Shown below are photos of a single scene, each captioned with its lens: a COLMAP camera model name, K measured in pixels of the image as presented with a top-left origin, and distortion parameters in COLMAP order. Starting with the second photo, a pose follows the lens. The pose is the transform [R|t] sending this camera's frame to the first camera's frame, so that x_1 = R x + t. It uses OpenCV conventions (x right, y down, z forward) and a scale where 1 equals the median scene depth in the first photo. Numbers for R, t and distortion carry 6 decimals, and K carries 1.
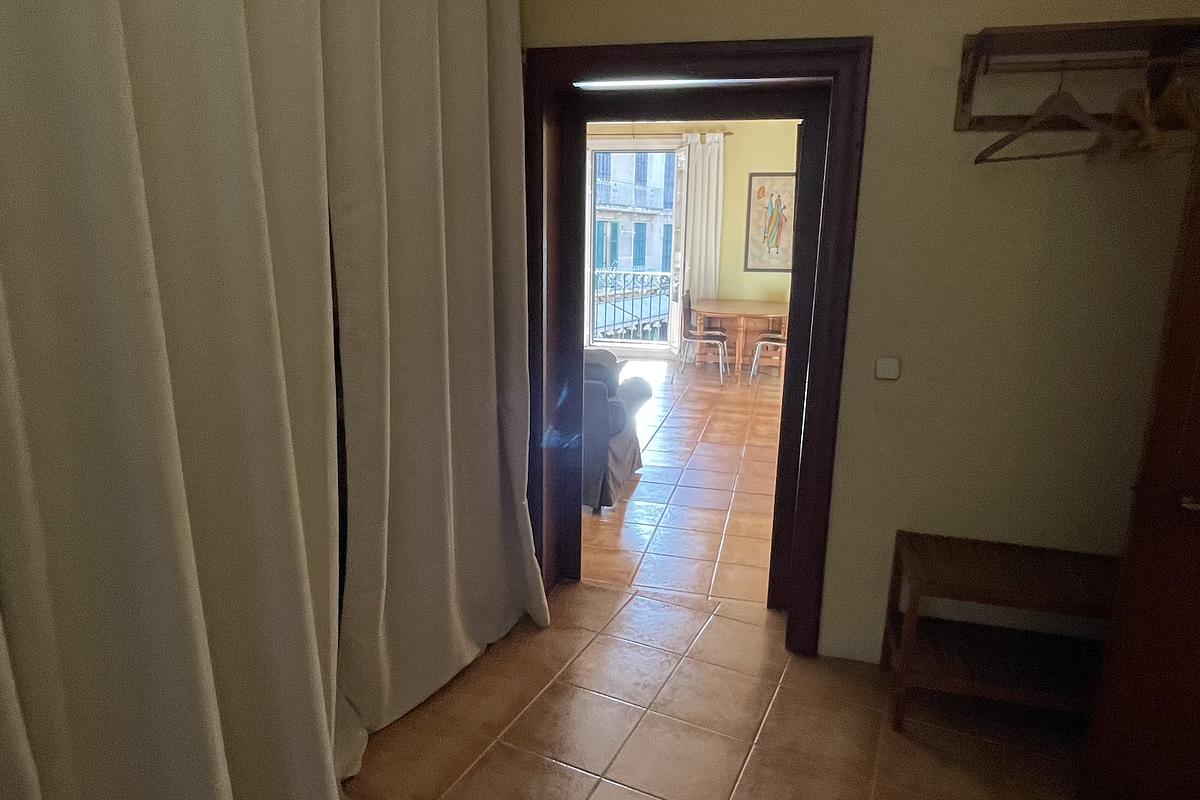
lens RADIAL K [[732.9, 0, 600.0], [0, 732.9, 400.0], [0, 0, 1]] dist [0.003760, -0.001250]
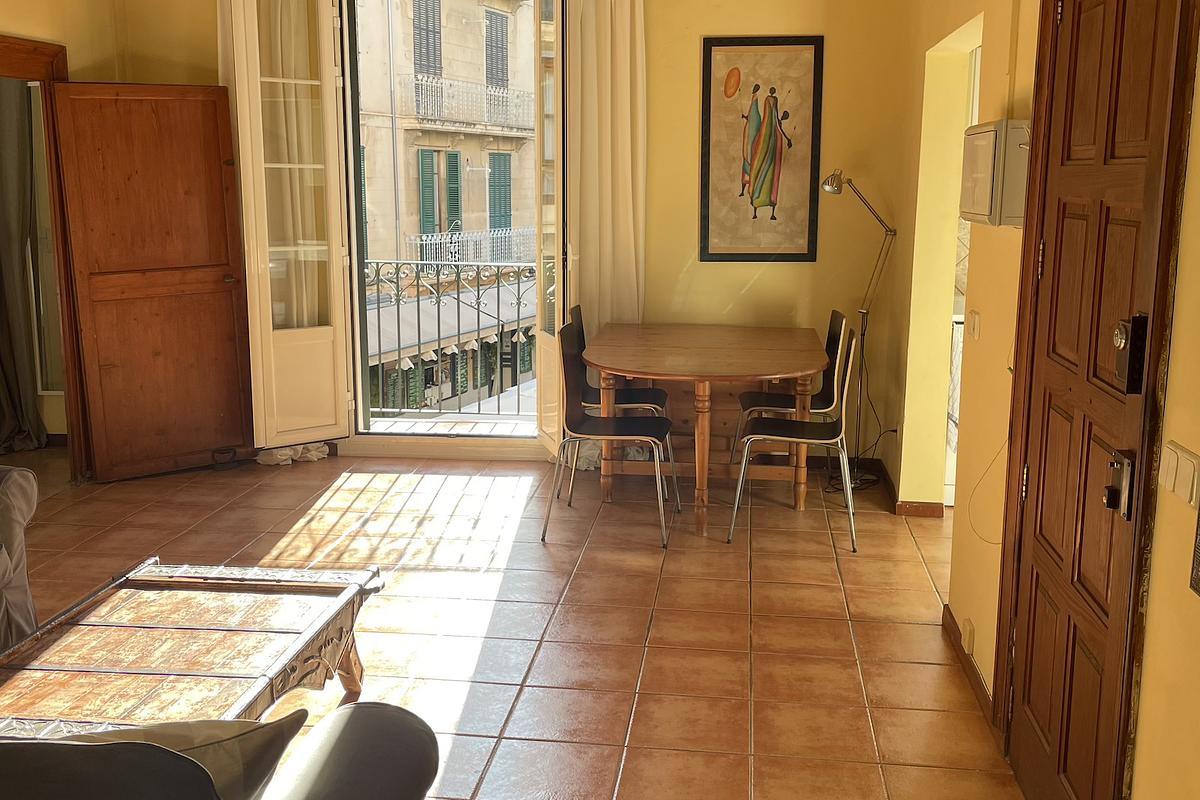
lens RADIAL K [[1202.6, 0, 604.3], [0, 1202.6, 389.4], [0, 0, 1]] dist [0.112162, -0.189953]
pose [[0.991277, -0.035445, 0.126939, 0.044997], [0.040968, 0.998312, -0.041169, -0.072532], [-0.125265, 0.046010, 0.991056, 0.299071]]
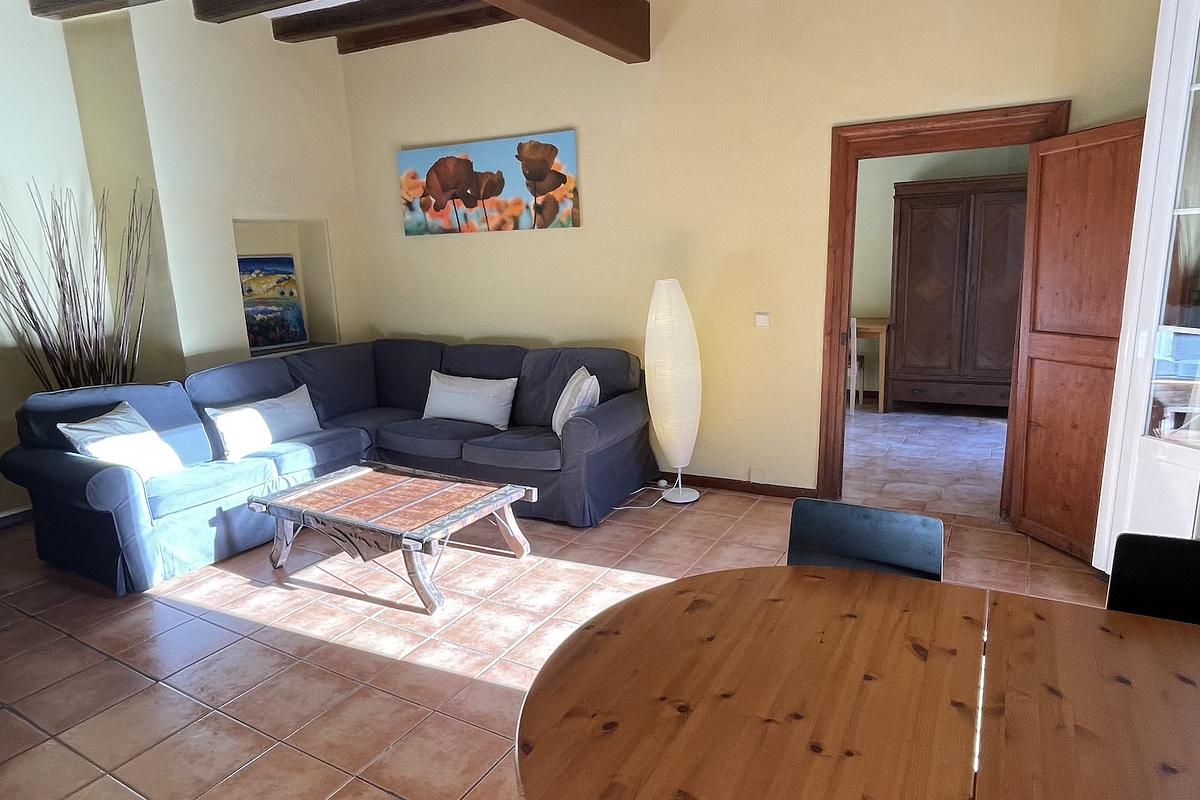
lens RADIAL K [[732.9, 0, 600.0], [0, 732.9, 400.0], [0, 0, 1]] dist [0.003760, -0.001250]
pose [[-0.256109, 0.191418, -0.947506, 0.320080], [-0.187158, 0.951830, 0.242880, -0.197734], [0.948357, 0.239537, -0.207947, 0.886770]]
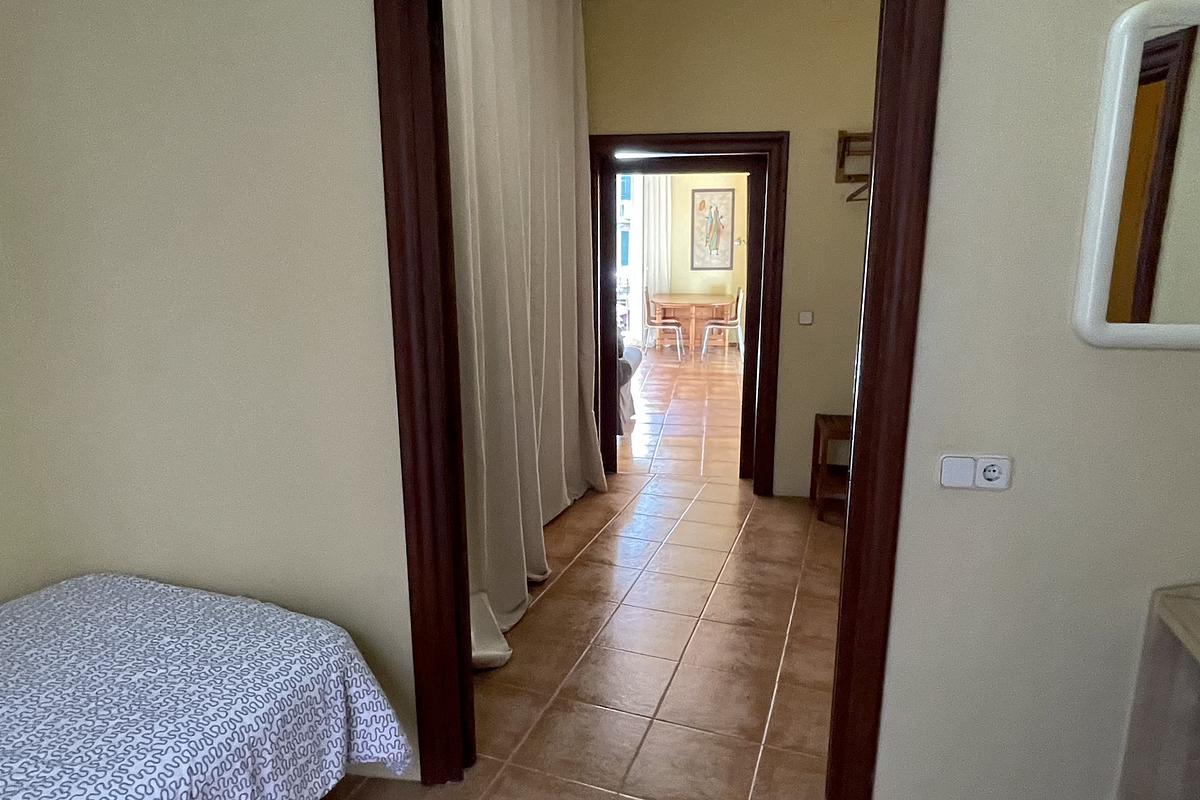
lens RADIAL K [[732.9, 0, 600.0], [0, 732.9, 400.0], [0, 0, 1]] dist [0.003760, -0.001250]
pose [[0.994884, -0.042327, 0.091728, -0.076366], [0.042995, 0.999061, -0.005311, 0.040788], [-0.091417, 0.009228, 0.995770, -0.200000]]
